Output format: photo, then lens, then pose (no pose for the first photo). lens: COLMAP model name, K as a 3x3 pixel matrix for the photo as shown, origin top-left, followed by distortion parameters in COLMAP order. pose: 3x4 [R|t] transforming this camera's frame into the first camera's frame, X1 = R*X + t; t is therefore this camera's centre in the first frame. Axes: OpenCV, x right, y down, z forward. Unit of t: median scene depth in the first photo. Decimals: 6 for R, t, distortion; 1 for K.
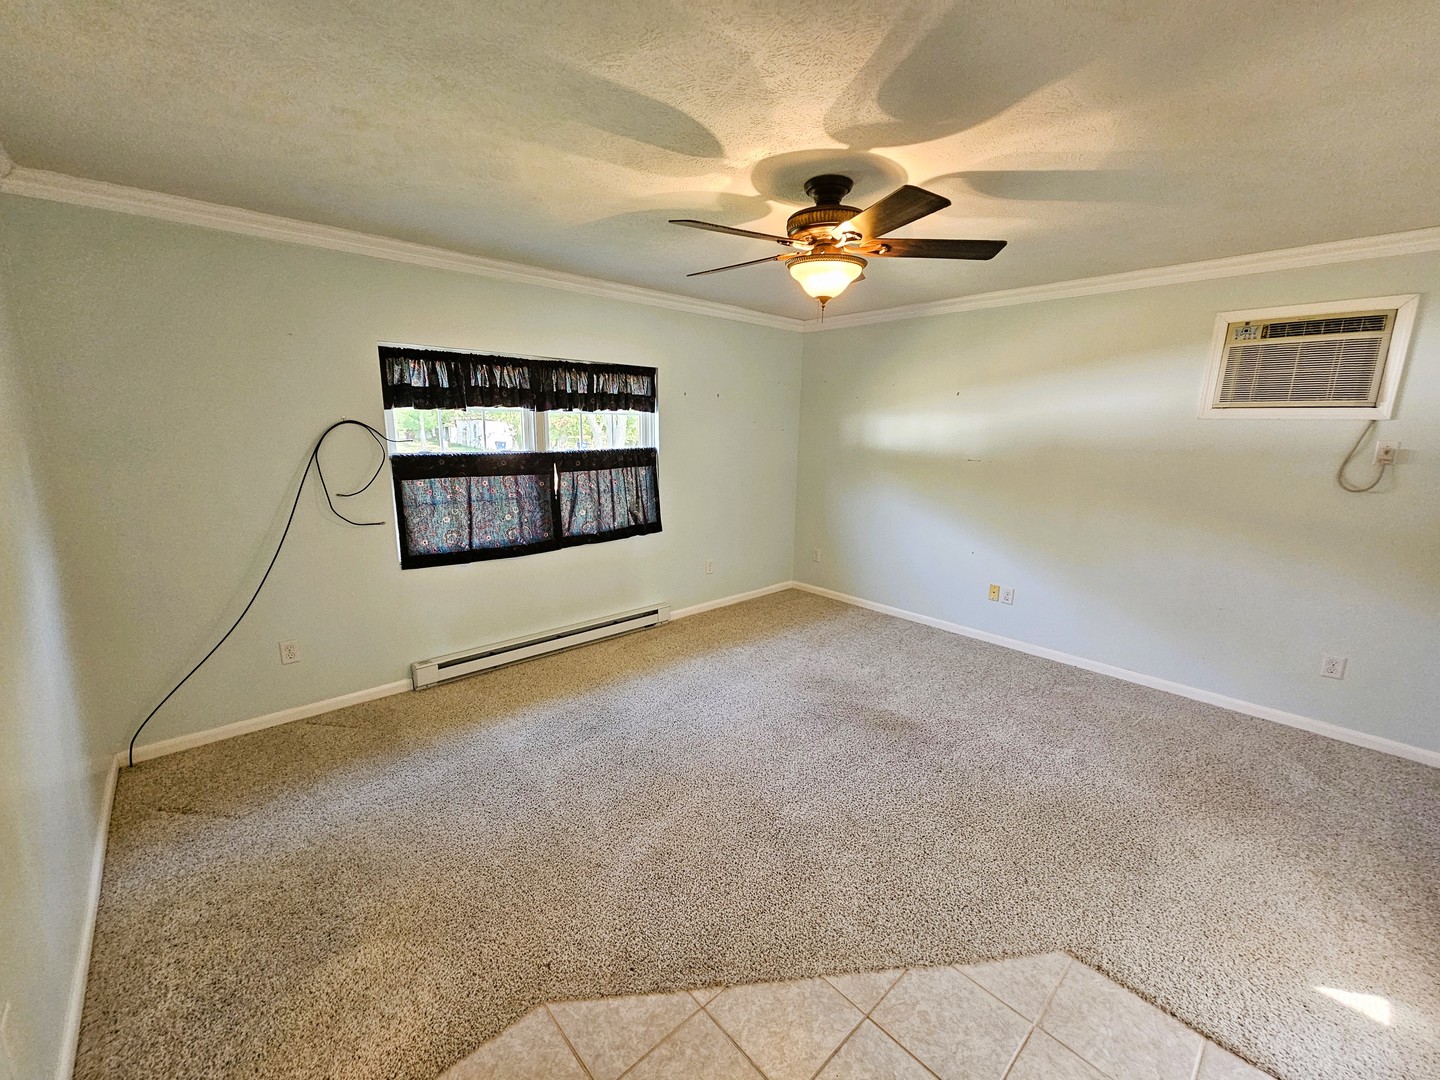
lens RADIAL K [[588.6, 0, 721.3], [0, 588.6, 542.1], [0, 0, 1]] dist [0.001615, -0.000909]
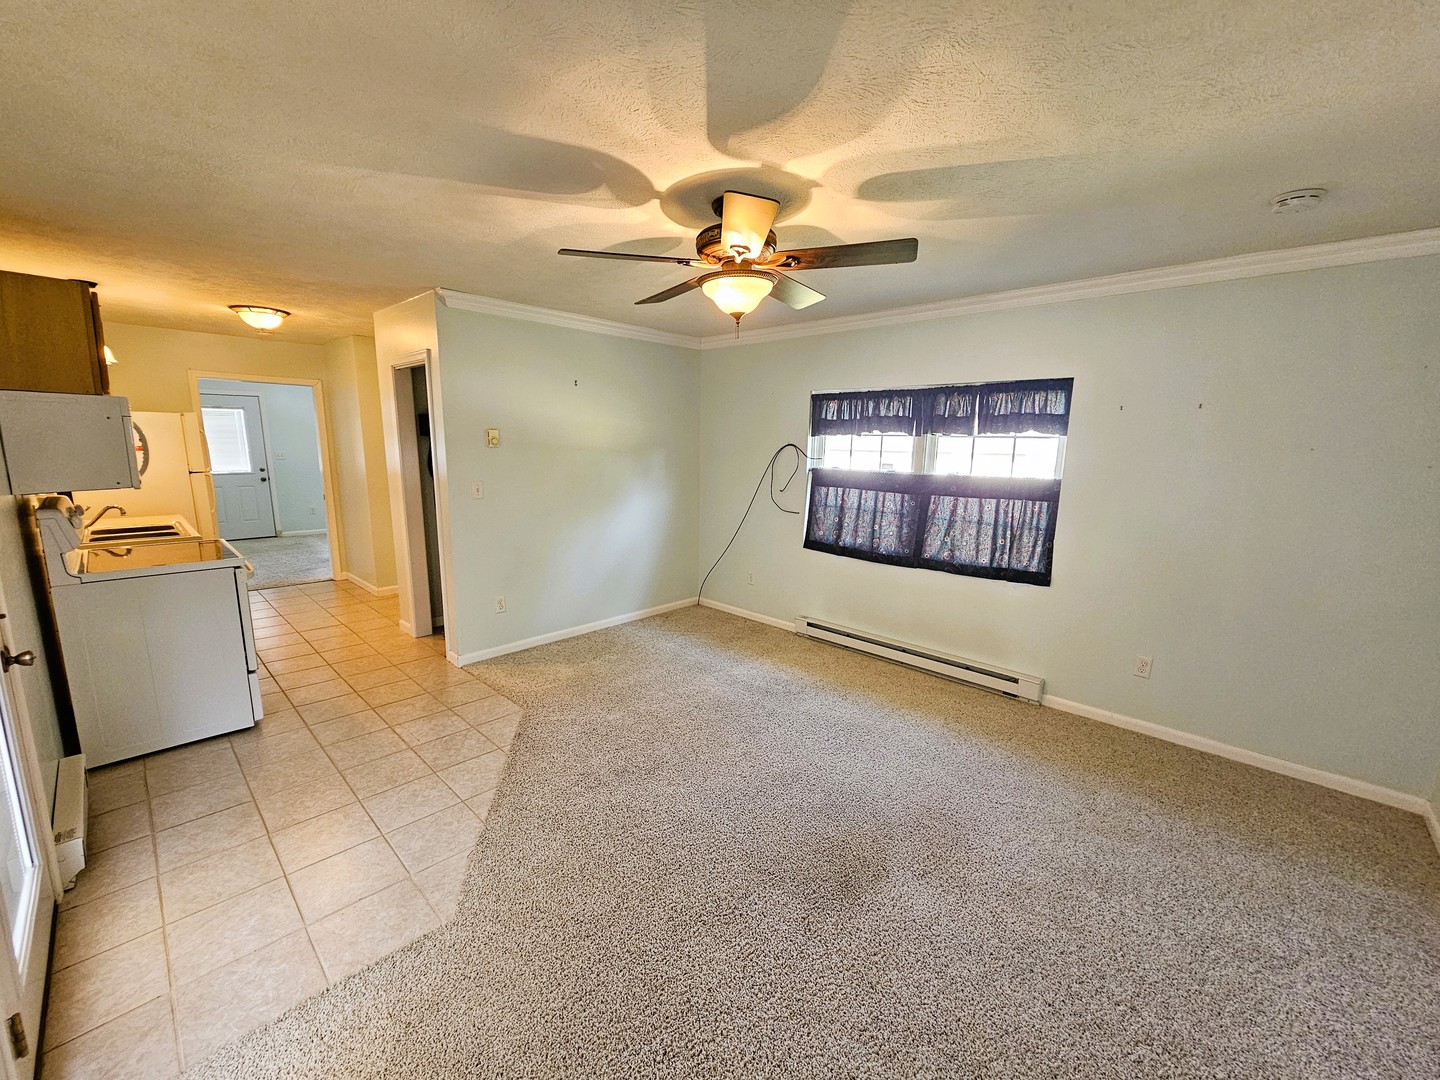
lens RADIAL K [[588.6, 0, 726.0], [0, 588.6, 542.5], [0, 0, 1]] dist [0.001615, -0.000909]
pose [[0.059826, 0.157756, -0.985664, 0.817207], [-0.213598, 0.966585, 0.141737, -0.121863], [0.975088, 0.202056, 0.091524, 0.651818]]
